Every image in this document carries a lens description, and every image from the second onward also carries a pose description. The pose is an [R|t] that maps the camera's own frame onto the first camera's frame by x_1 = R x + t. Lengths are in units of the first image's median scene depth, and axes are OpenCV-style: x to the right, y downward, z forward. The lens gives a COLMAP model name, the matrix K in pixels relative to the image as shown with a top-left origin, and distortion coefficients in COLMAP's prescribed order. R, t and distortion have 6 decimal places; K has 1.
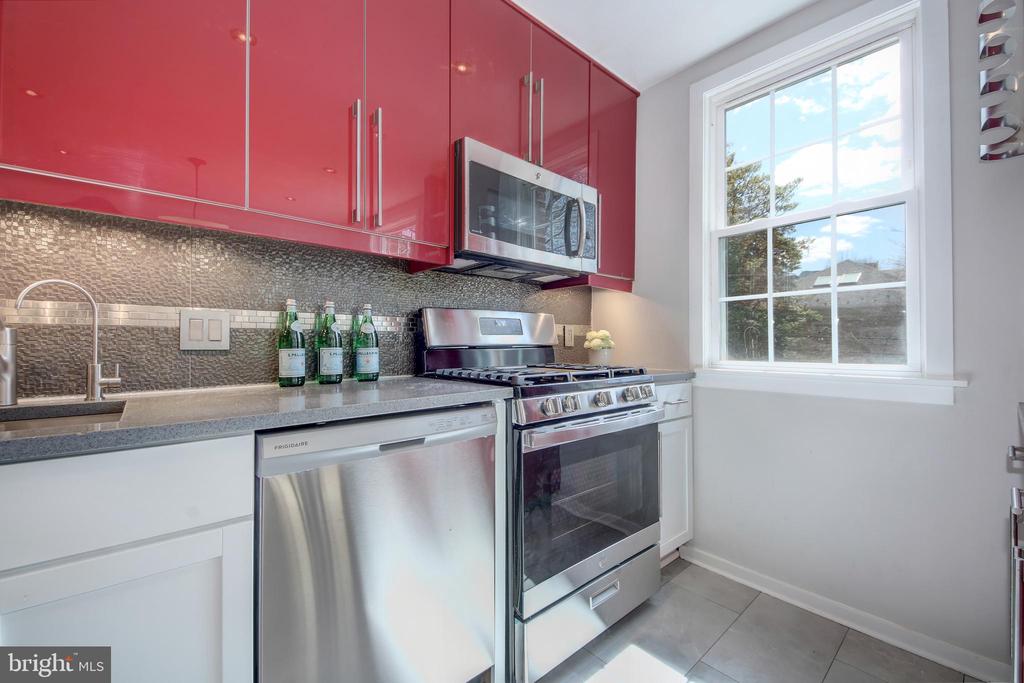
lens RADIAL K [[410.3, 0, 512.6], [0, 410.3, 338.5], [0, 0, 1]] dist [0.013866, -0.001849]
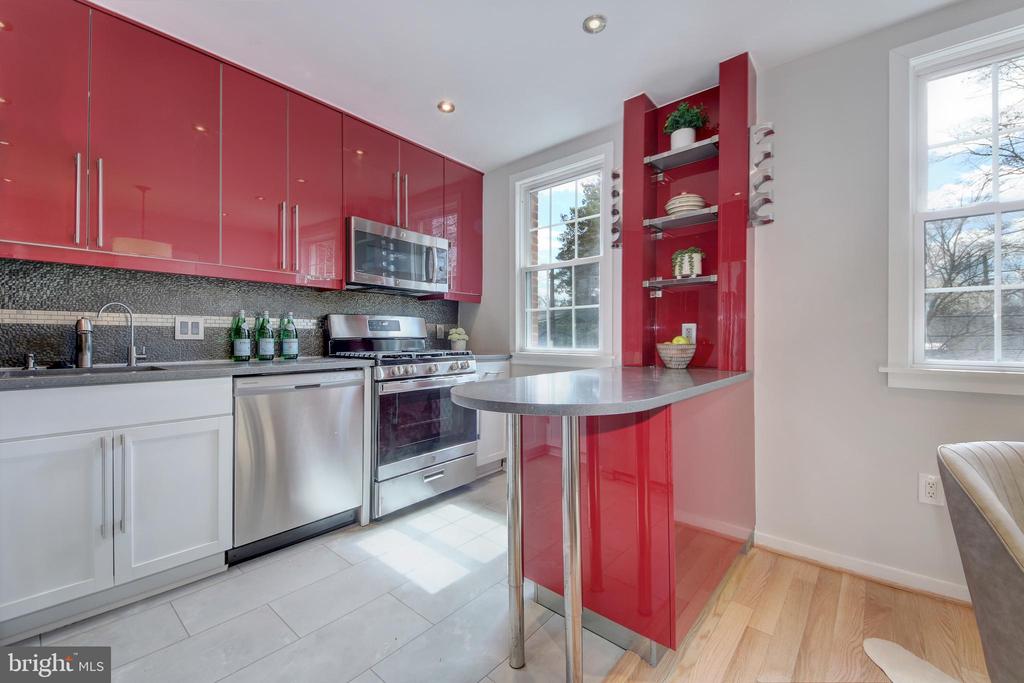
lens RADIAL K [[410.3, 0, 522.3], [0, 410.3, 336.5], [0, 0, 1]] dist [0.013866, -0.001849]
pose [[0.987342, 0.002754, 0.158580, 0.314372], [-0.004421, 0.999939, 0.010159, -0.007908], [-0.158542, -0.010731, 0.987294, -0.807530]]
